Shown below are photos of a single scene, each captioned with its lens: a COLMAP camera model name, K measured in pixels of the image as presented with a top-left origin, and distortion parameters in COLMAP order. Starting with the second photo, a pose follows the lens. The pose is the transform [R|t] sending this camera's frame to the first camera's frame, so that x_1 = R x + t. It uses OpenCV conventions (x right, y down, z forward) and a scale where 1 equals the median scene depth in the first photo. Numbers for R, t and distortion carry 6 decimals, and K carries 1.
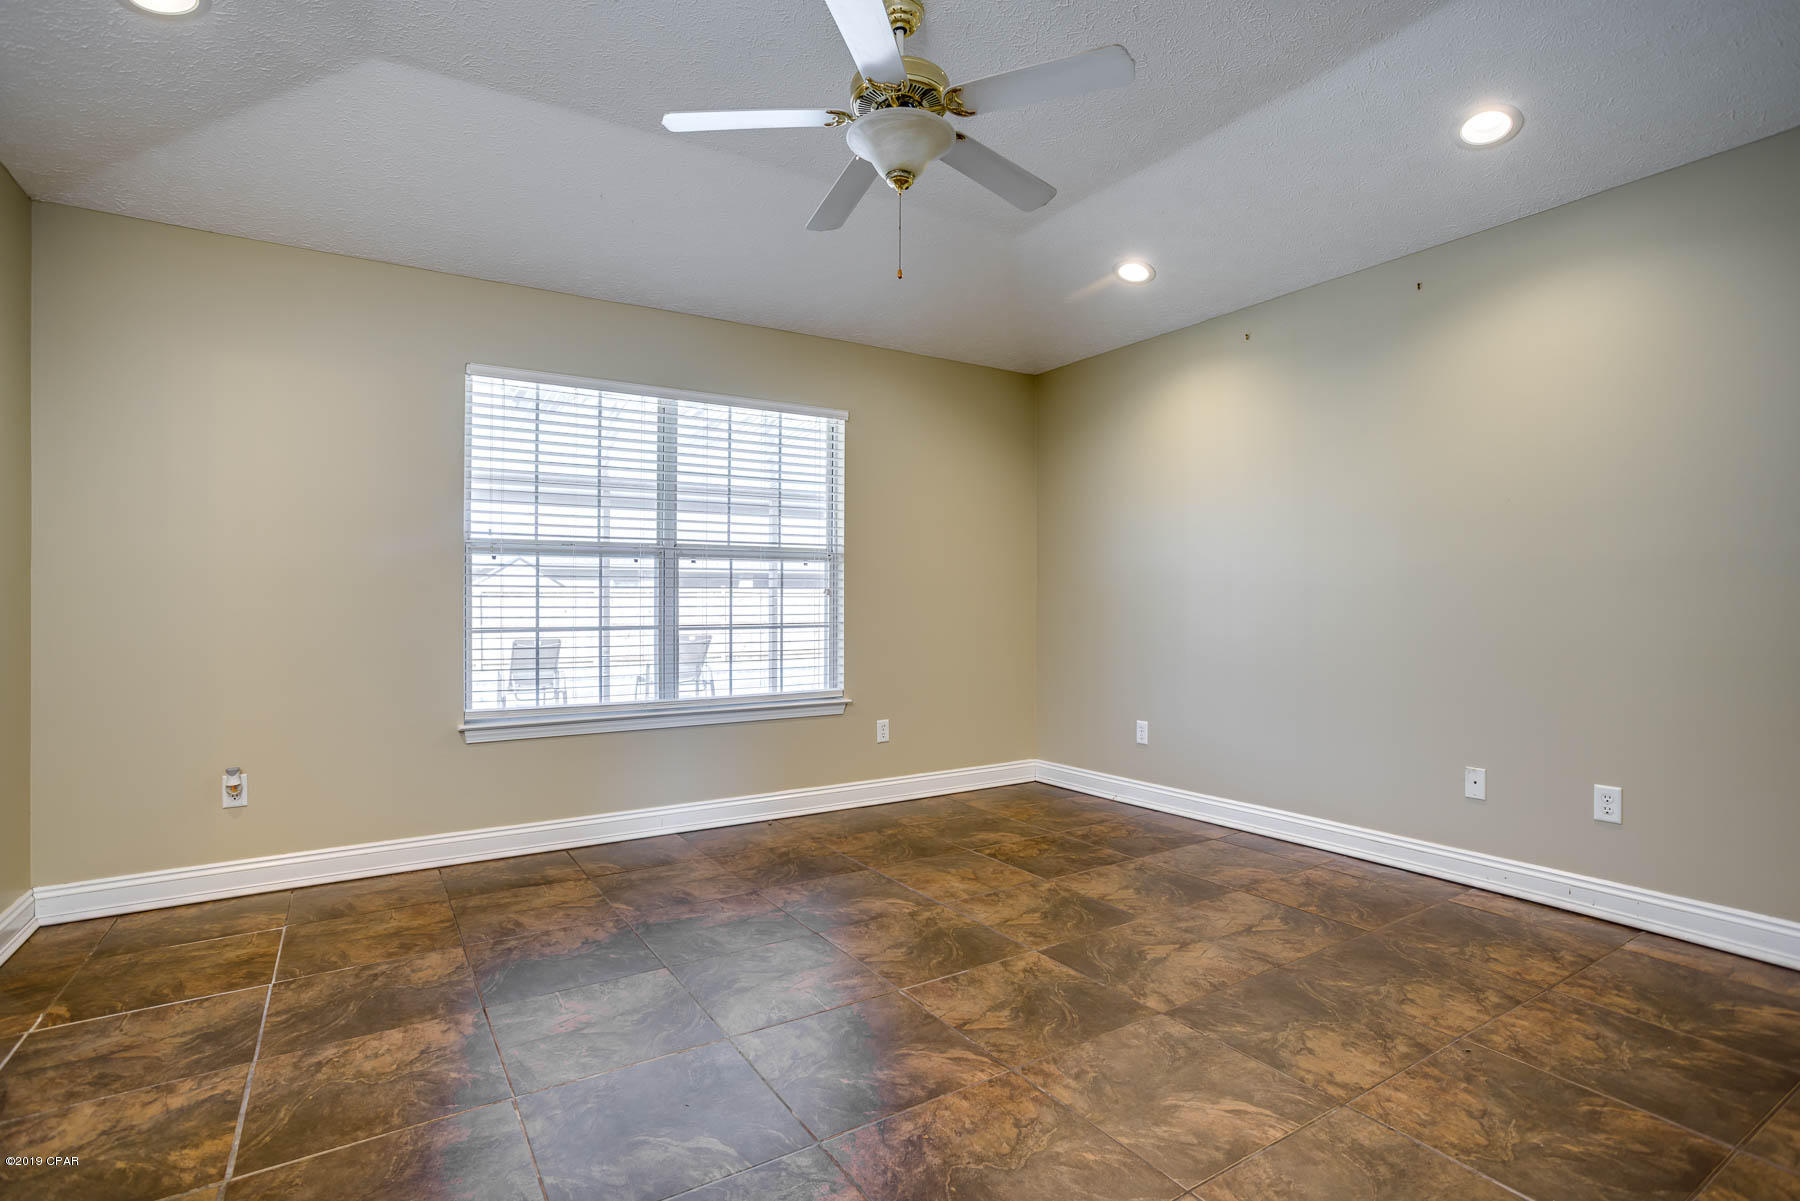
lens RADIAL K [[871.5, 0, 881.2], [0, 871.5, 613.3], [0, 0, 1]] dist [-0.045260, 0.006734]
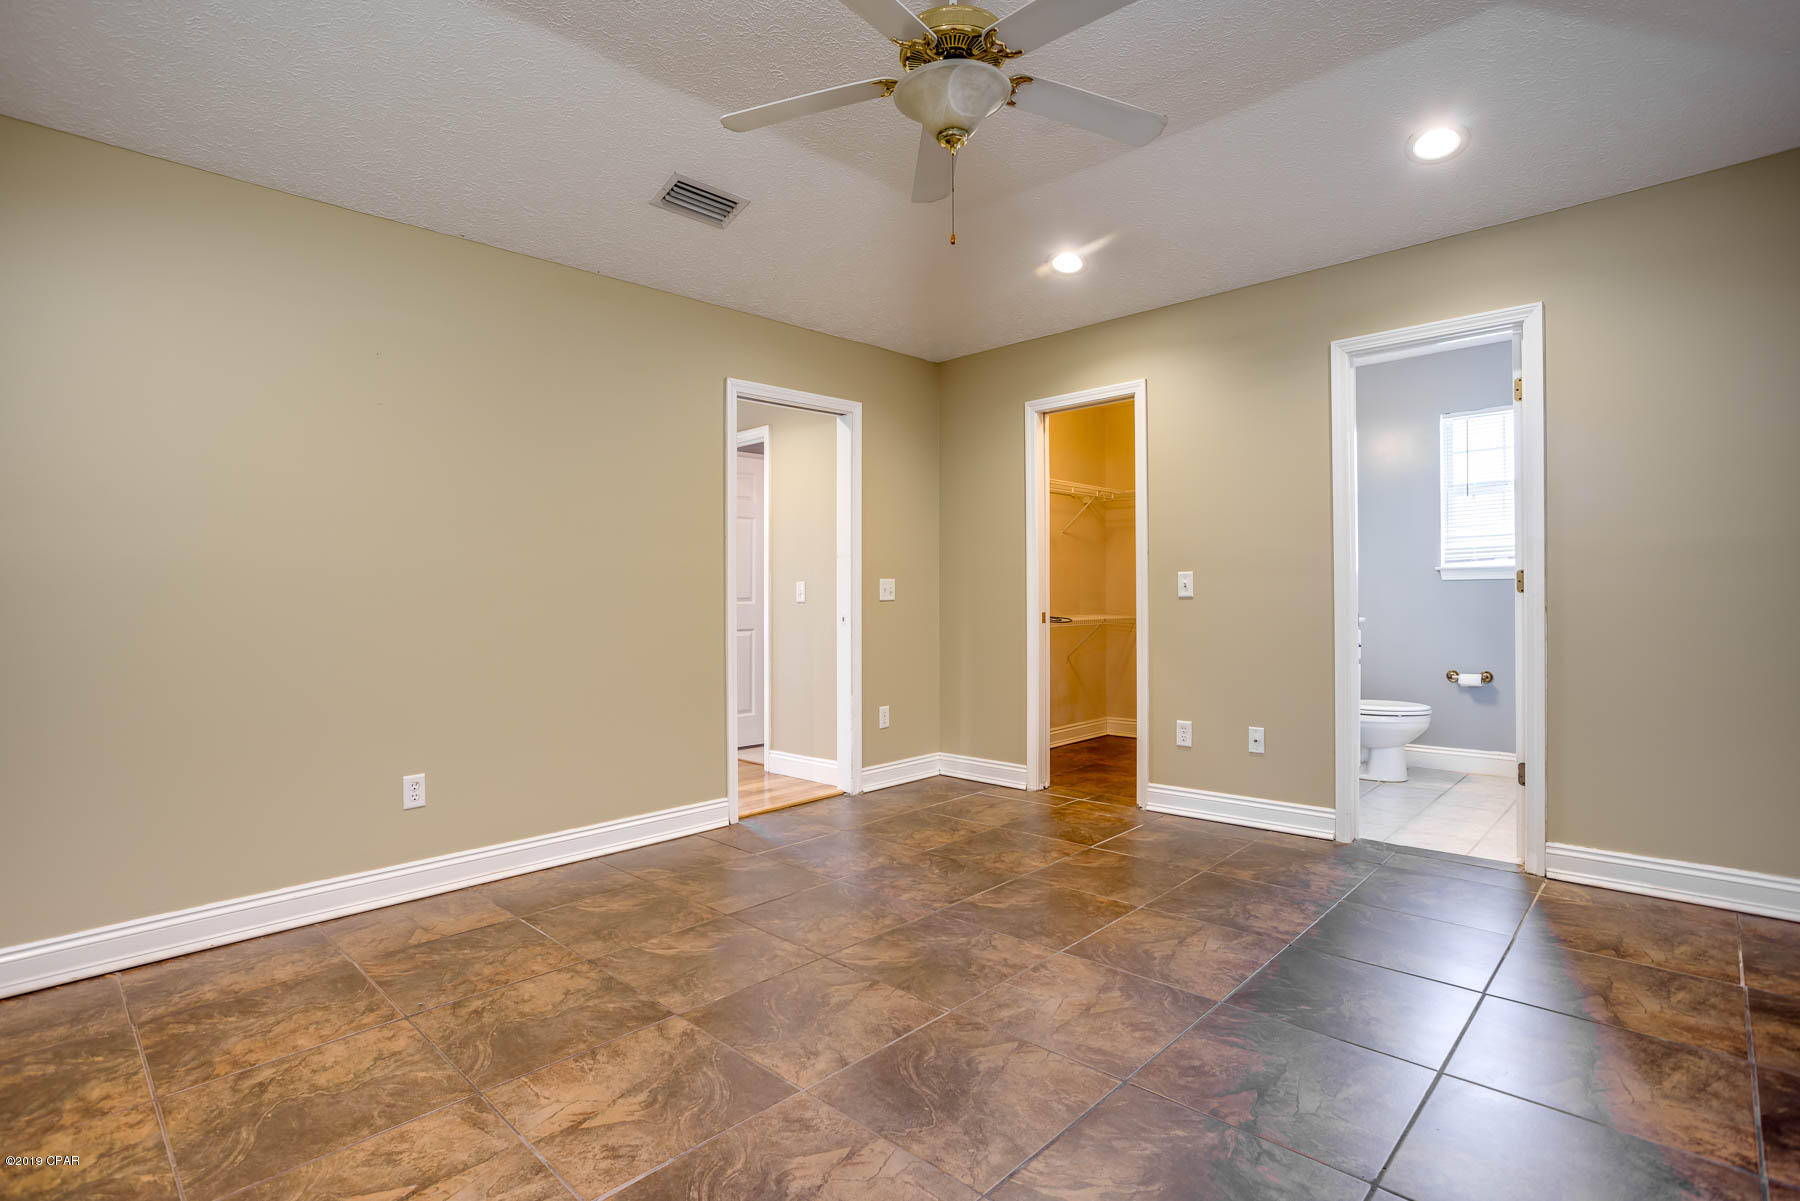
lens RADIAL K [[871.5, 0, 898.7], [0, 871.5, 602.9], [0, 0, 1]] dist [-0.045260, 0.006734]
pose [[-0.965345, 0.023138, -0.259950, 0.319599], [0.017549, 0.999563, 0.023799, -0.024601], [0.260387, 0.018412, -0.965329, 1.961359]]
